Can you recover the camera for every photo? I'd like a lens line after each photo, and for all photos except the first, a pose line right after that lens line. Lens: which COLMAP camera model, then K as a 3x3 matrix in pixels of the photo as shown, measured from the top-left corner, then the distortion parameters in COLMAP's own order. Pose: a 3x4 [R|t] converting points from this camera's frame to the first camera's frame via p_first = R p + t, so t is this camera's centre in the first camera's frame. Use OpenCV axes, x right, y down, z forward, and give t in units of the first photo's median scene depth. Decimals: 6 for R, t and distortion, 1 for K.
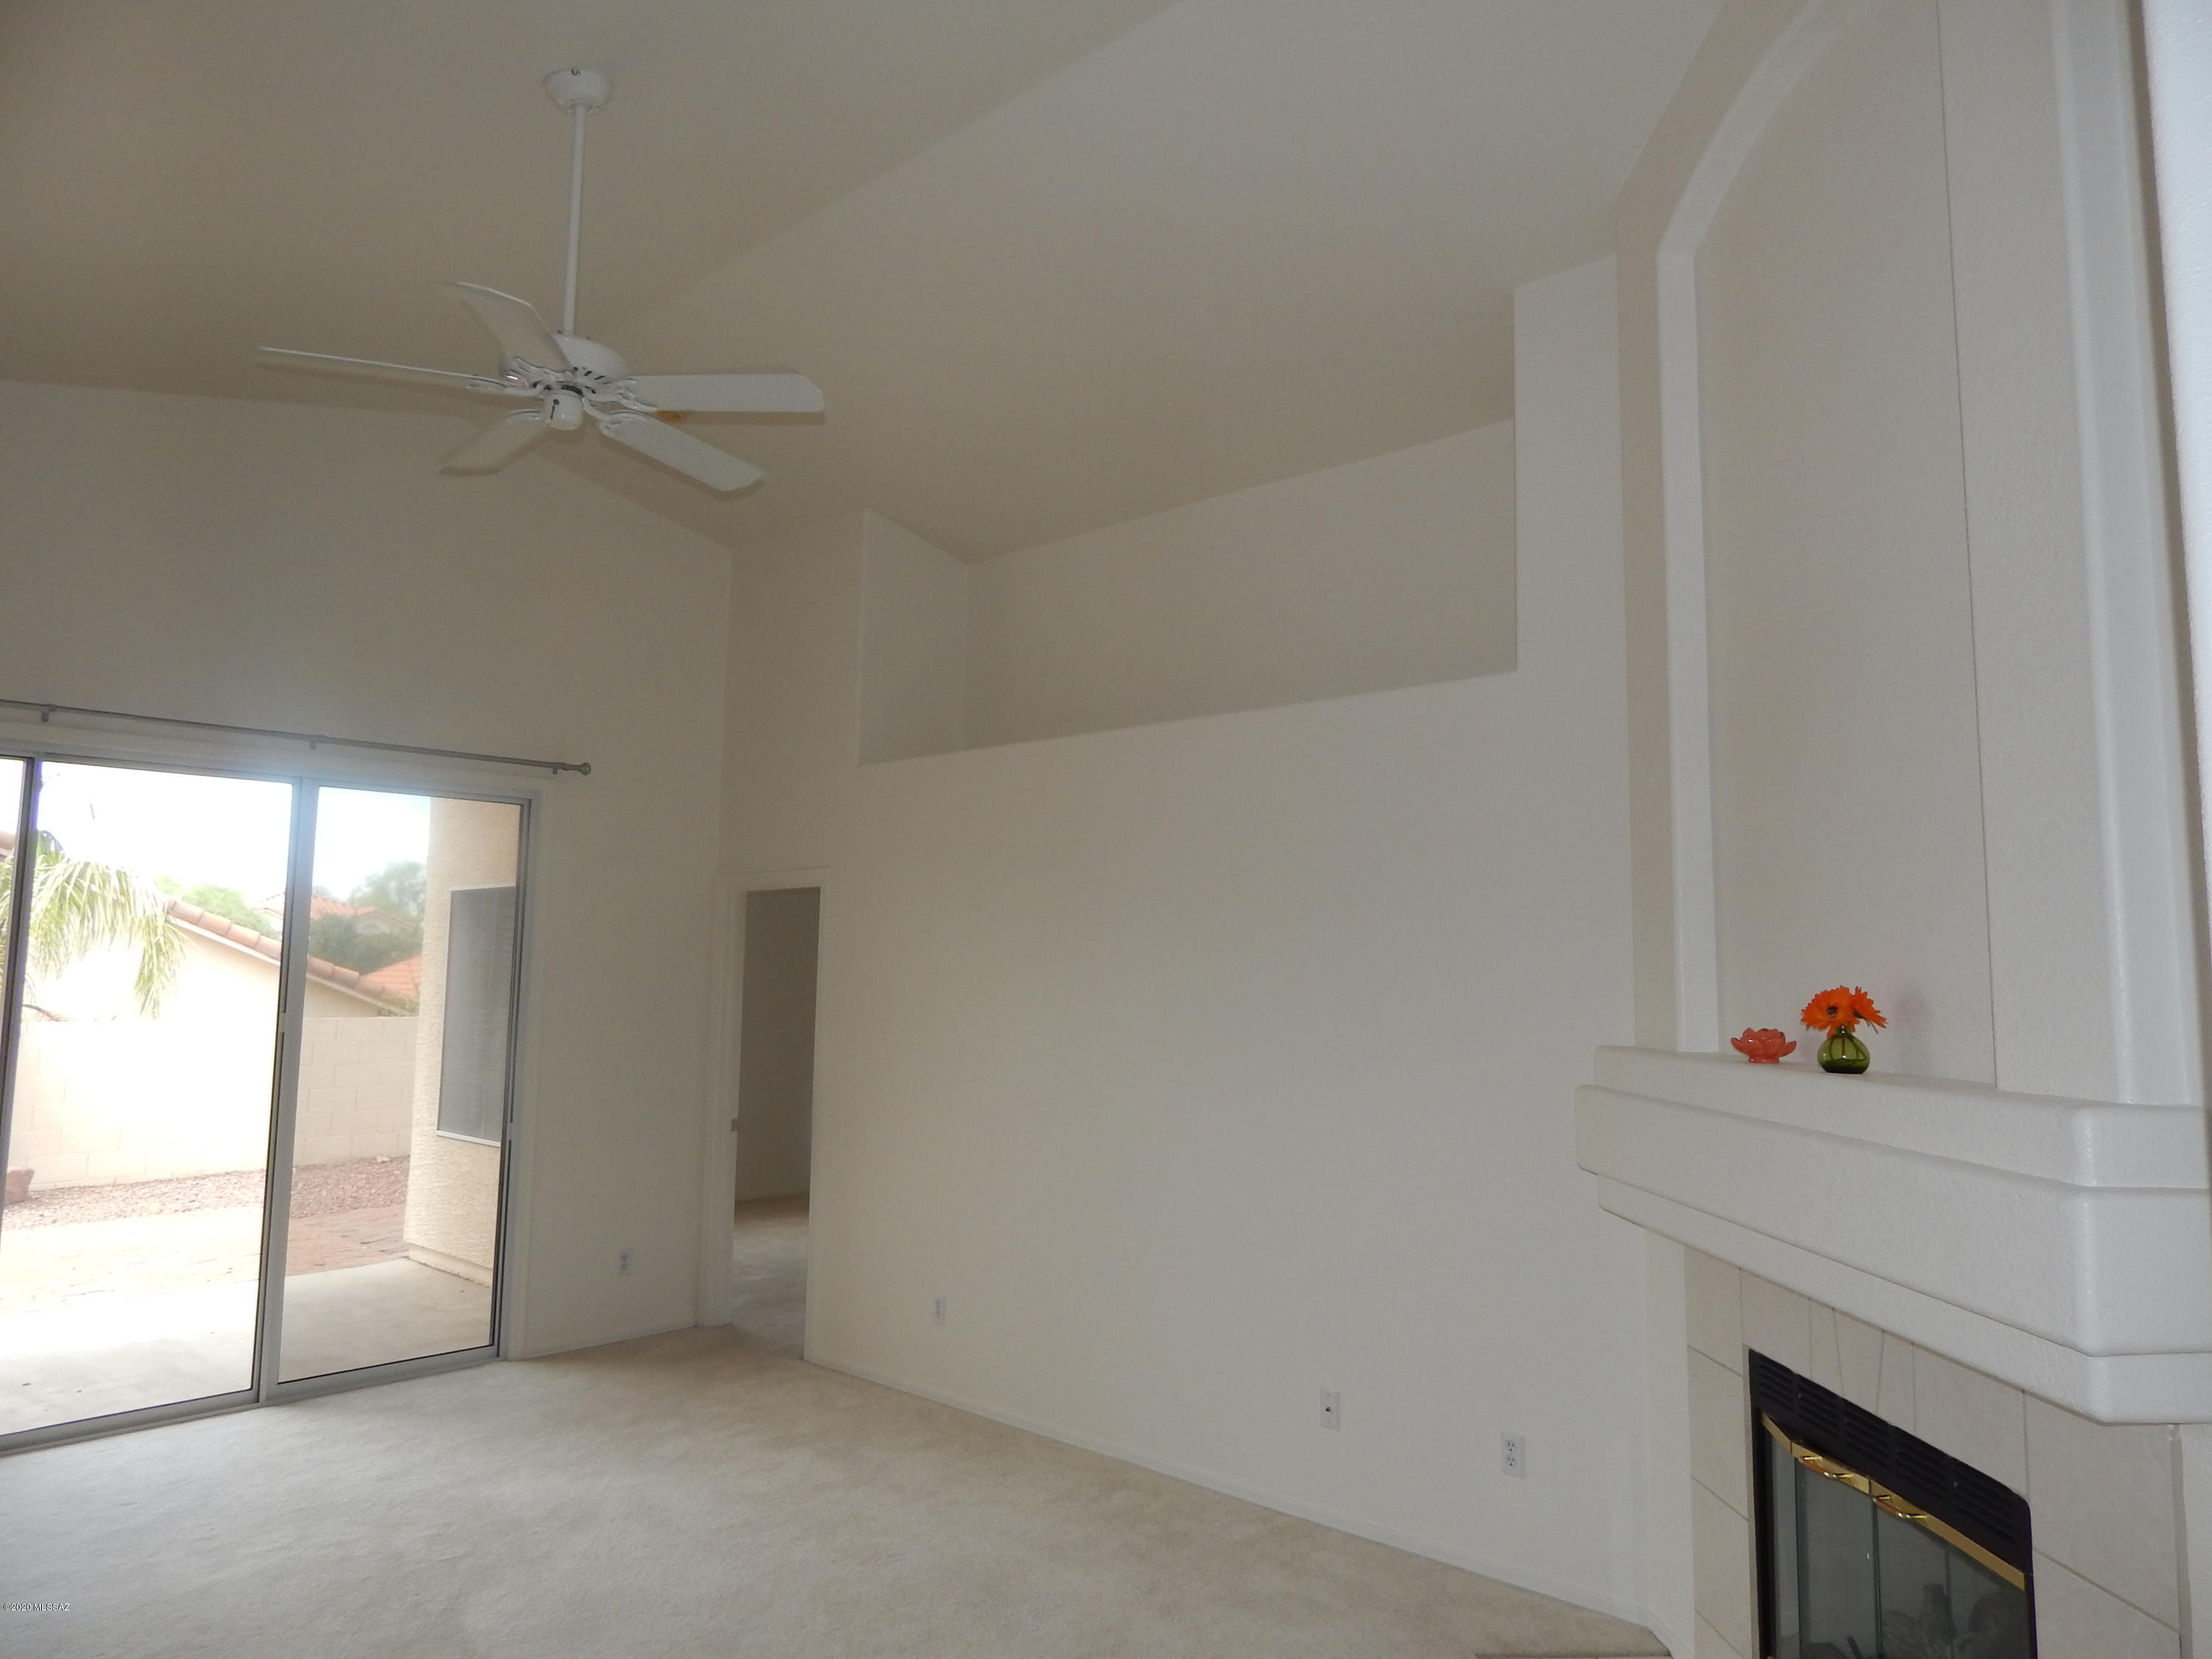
lens RADIAL K [[1456.0, 0, 1109.3], [0, 1456.0, 814.8], [0, 0, 1]] dist [0.005605, -0.003404]
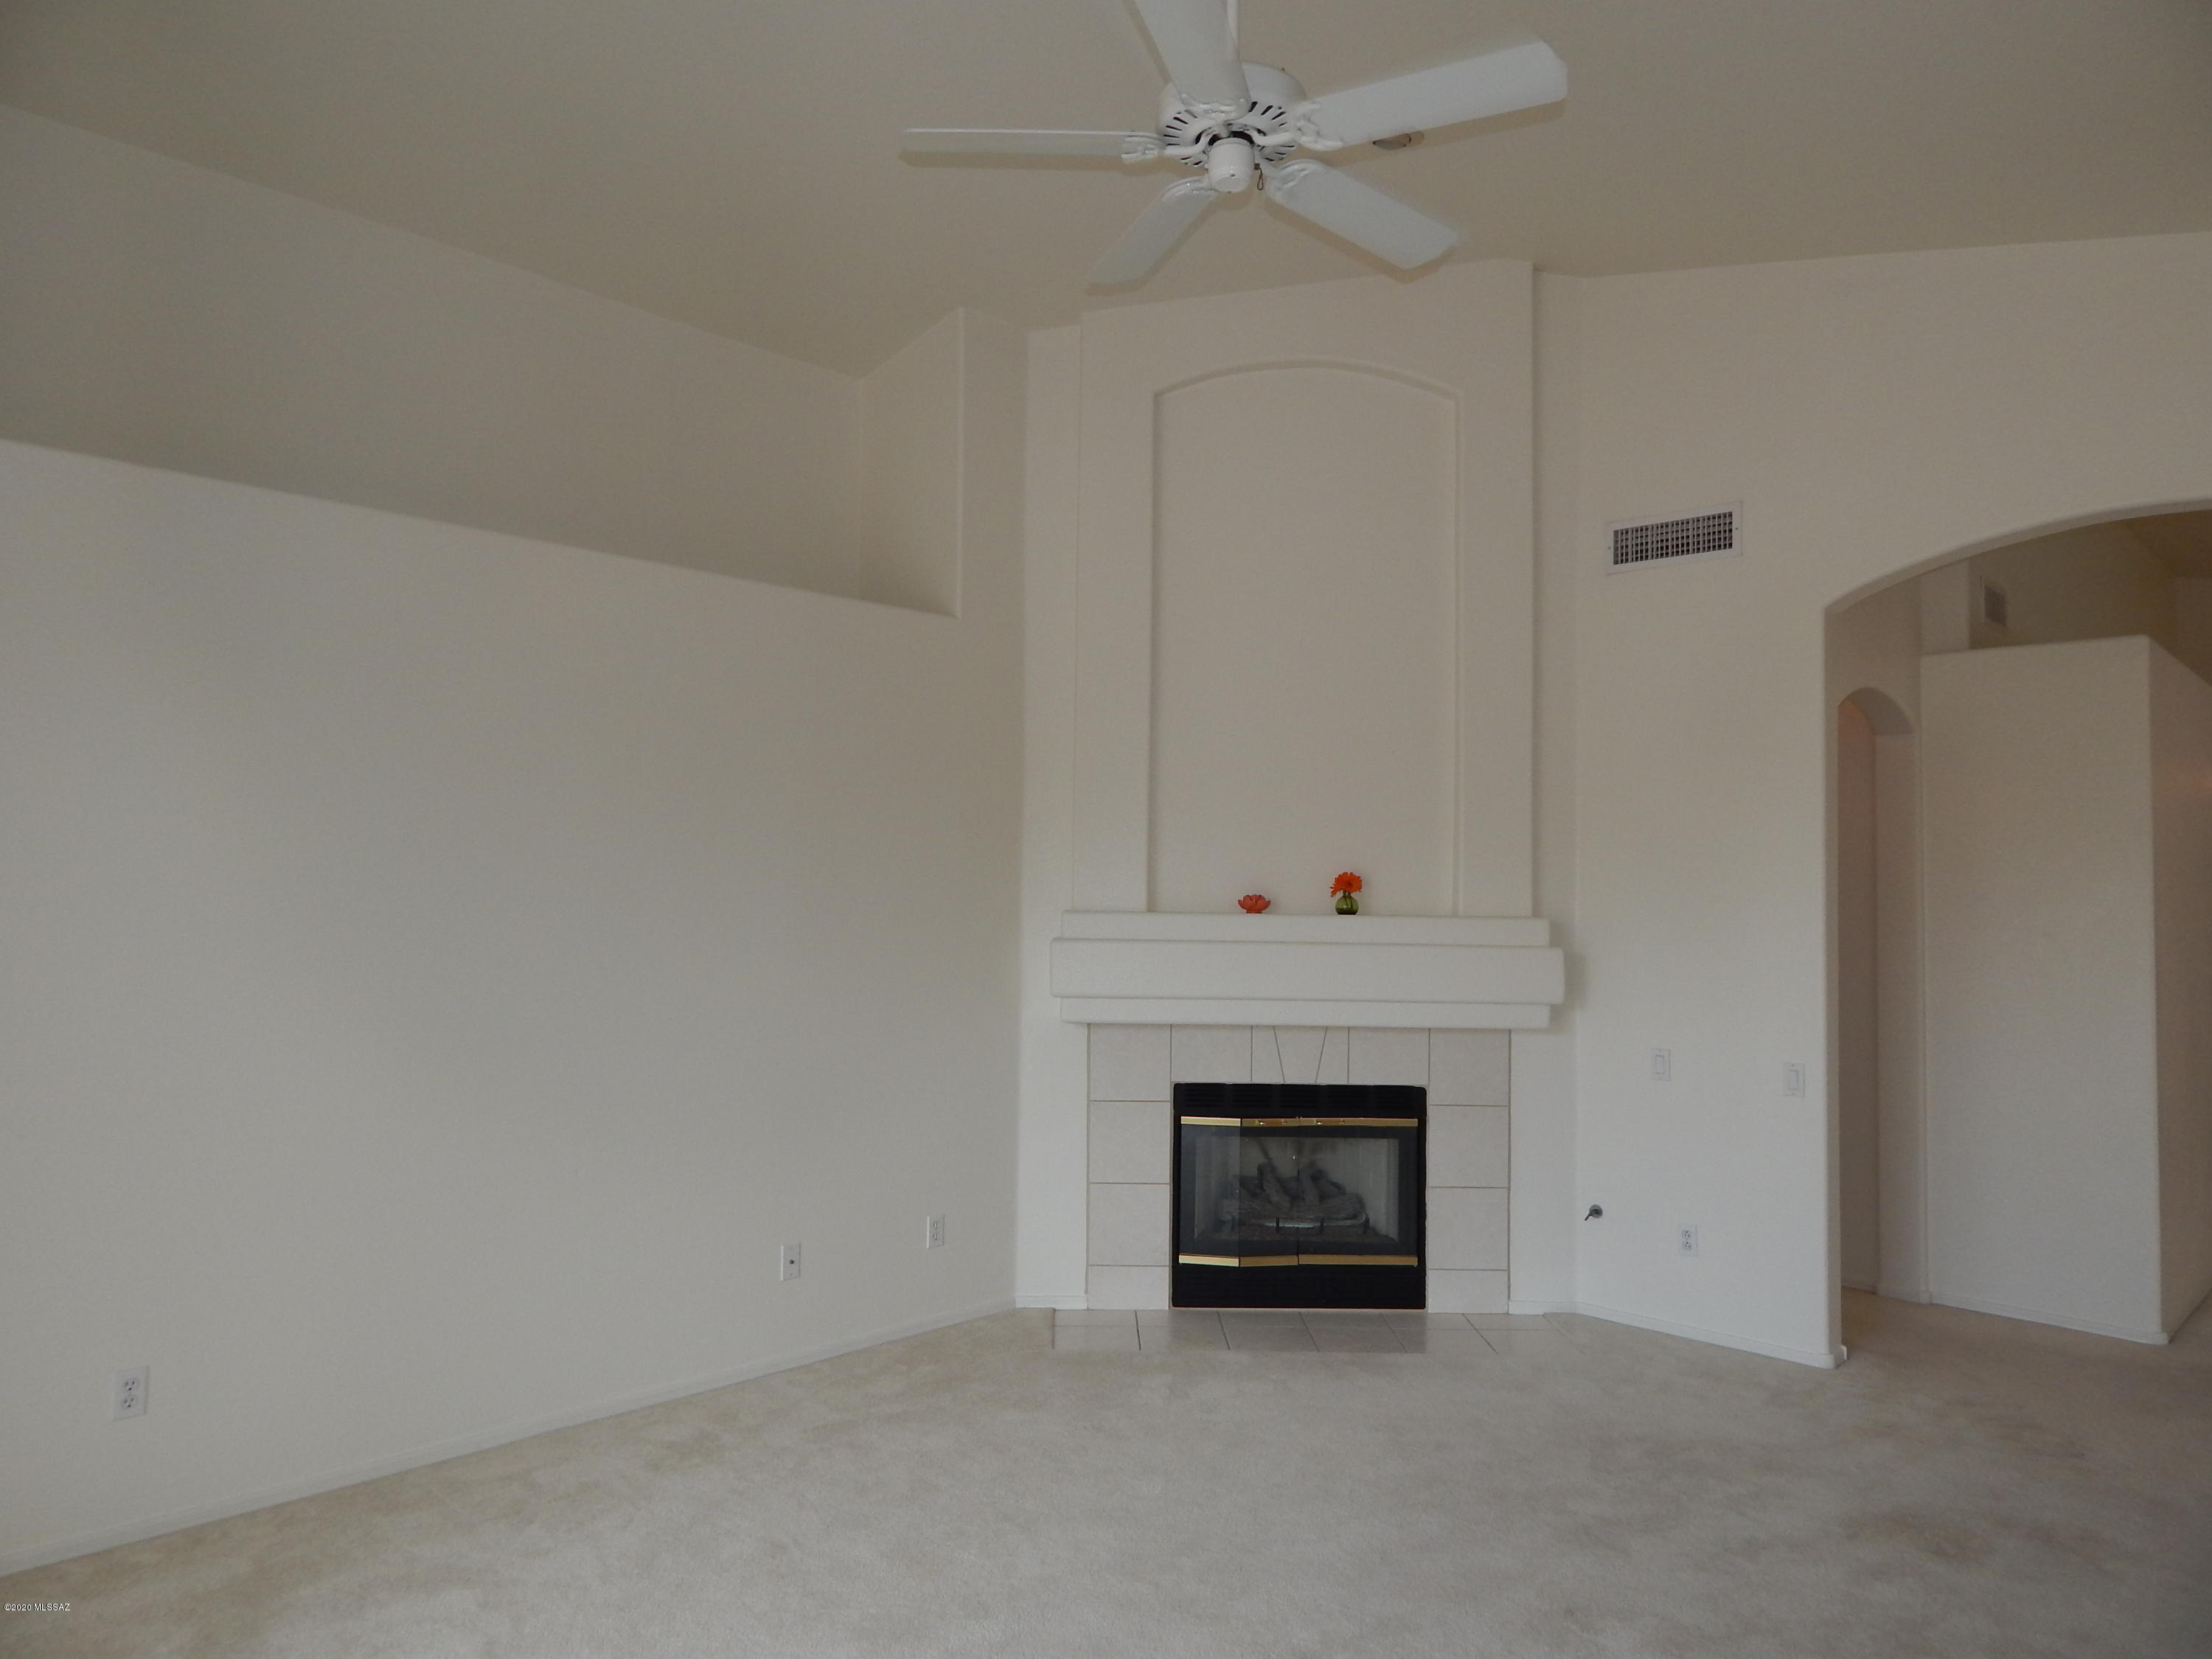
lens RADIAL K [[1456.0, 0, 1109.3], [0, 1456.0, 814.8], [0, 0, 1]] dist [0.005605, -0.003404]
pose [[0.011464, 0.038264, 0.999202, -1.506851], [-0.126434, 0.991303, -0.036511, 0.155395], [-0.991909, -0.125915, 0.016203, 1.304909]]
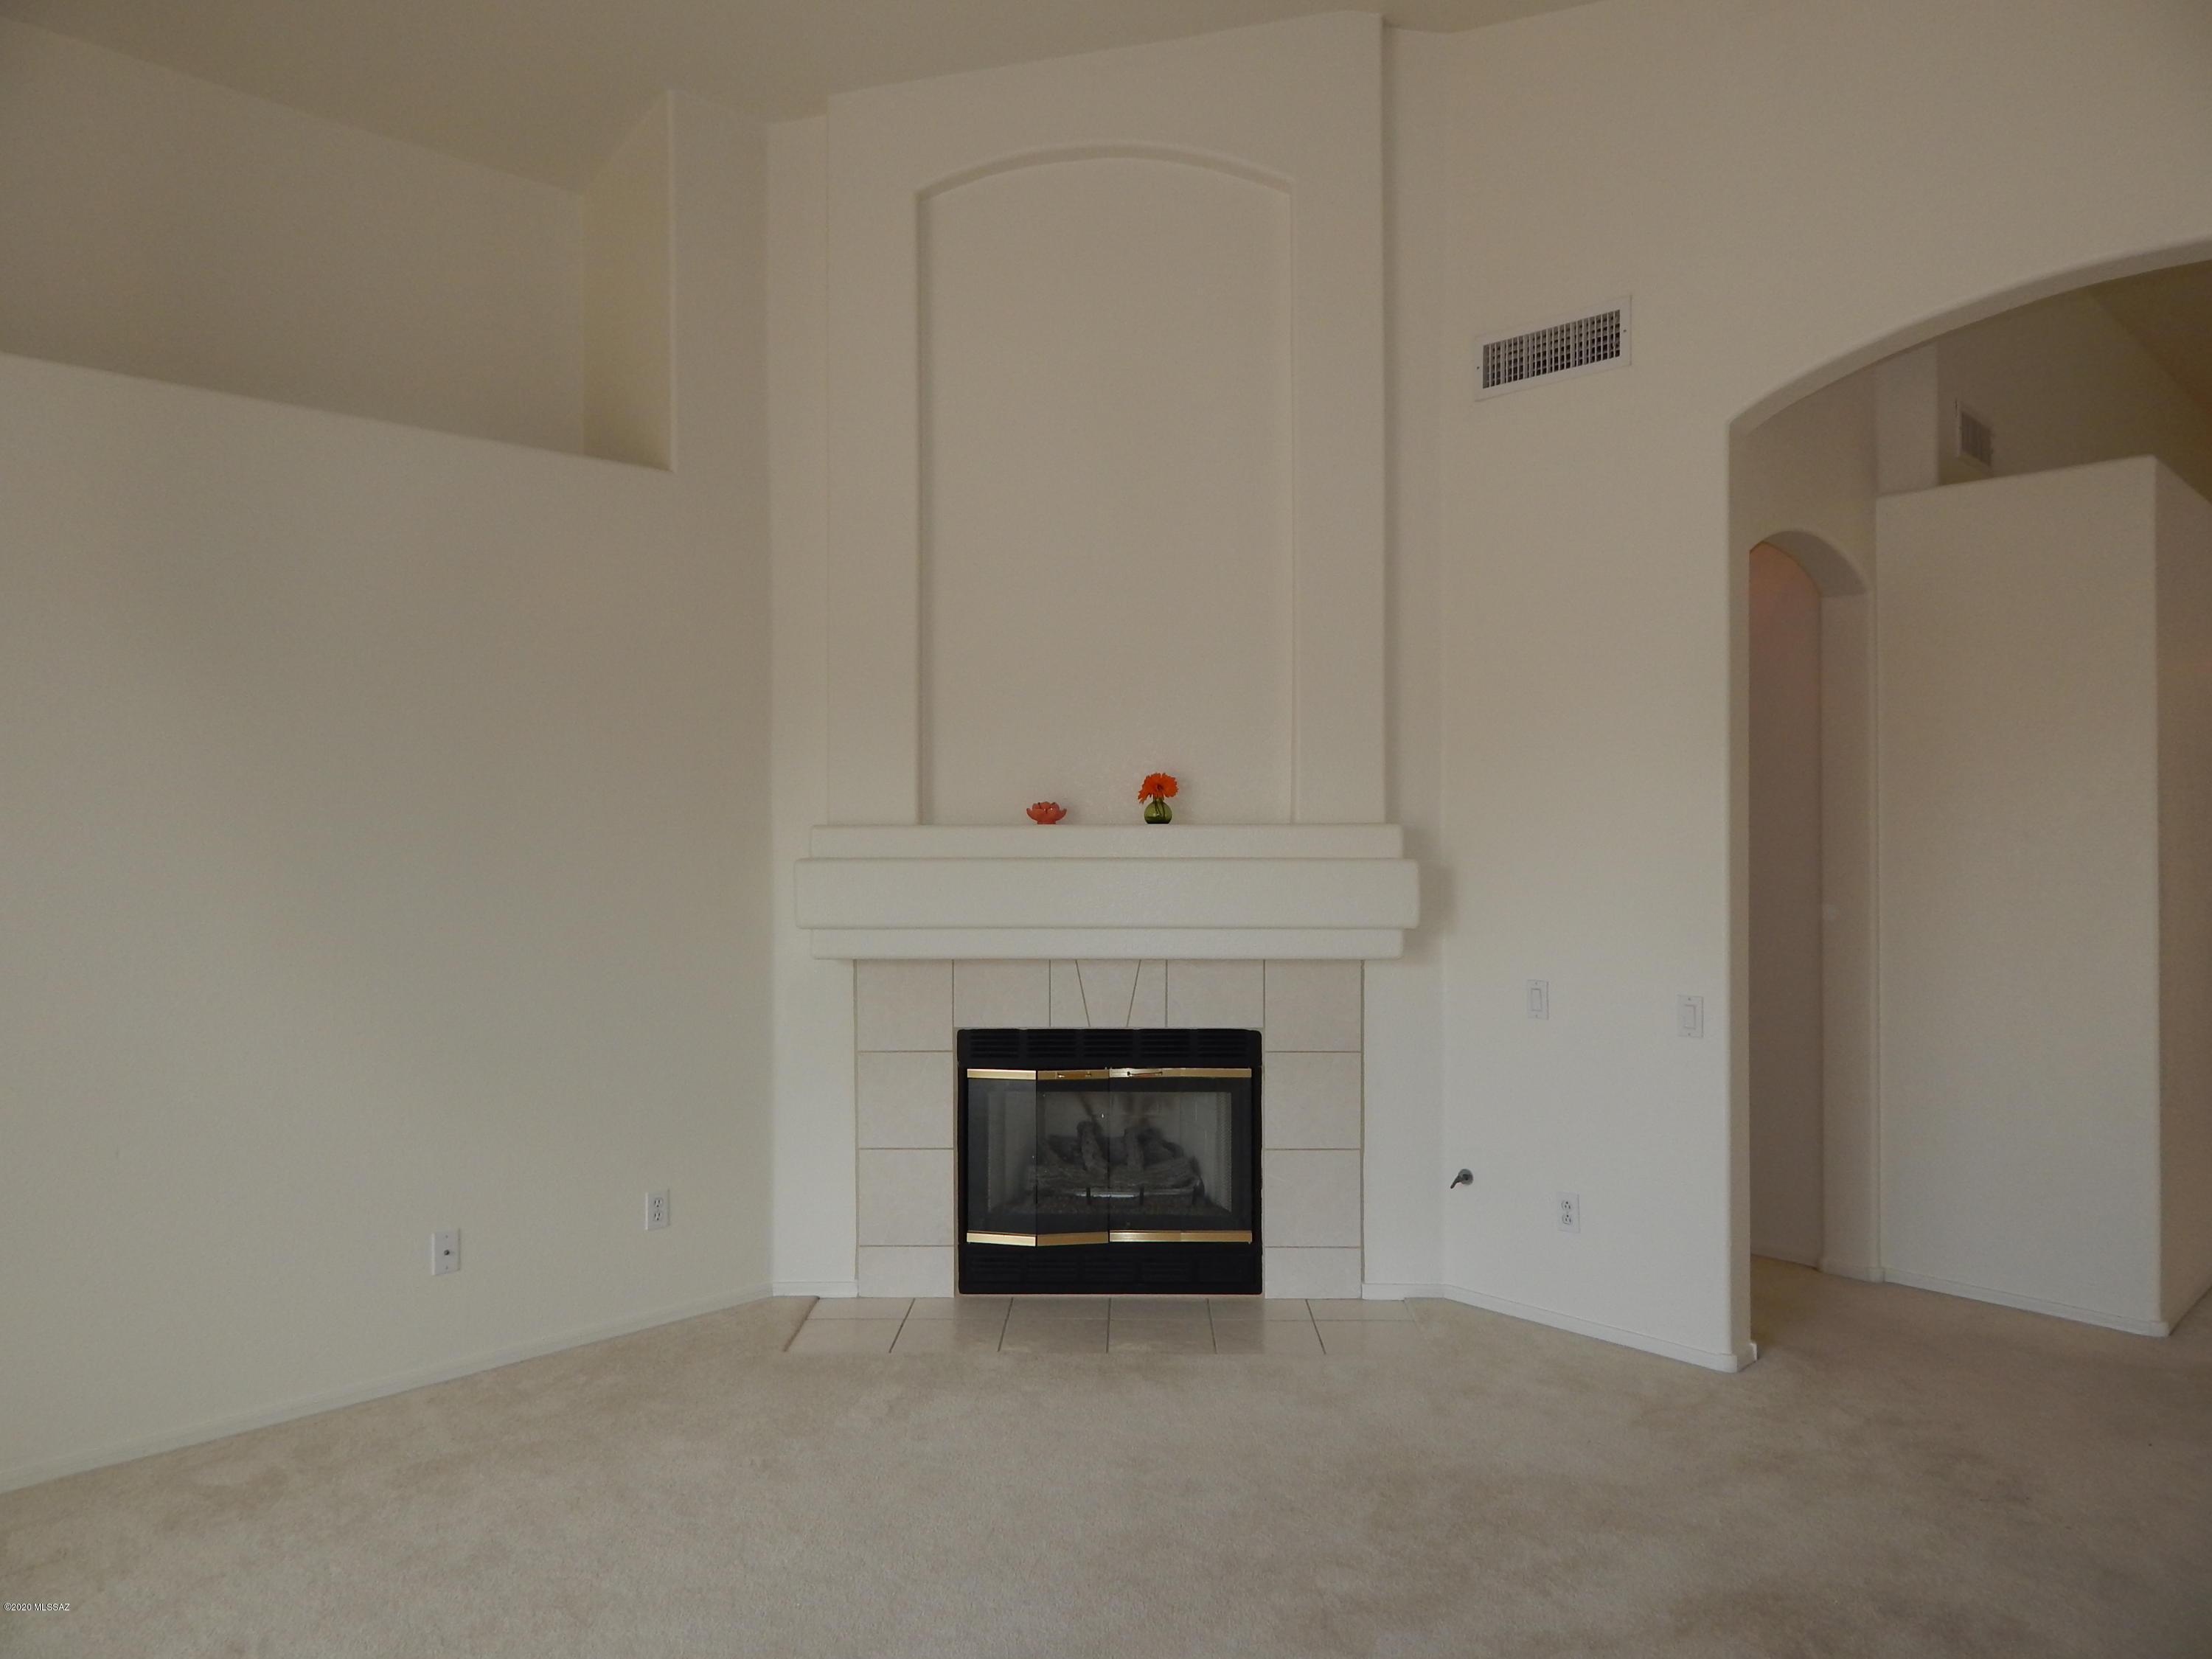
lens RADIAL K [[1456.0, 0, 1109.3], [0, 1456.0, 814.8], [0, 0, 1]] dist [0.005605, -0.003404]
pose [[0.047985, -0.002904, 0.998844, -1.151917], [-0.108674, 0.994044, 0.008111, 0.158932], [-0.992919, -0.108938, 0.047384, 0.974720]]
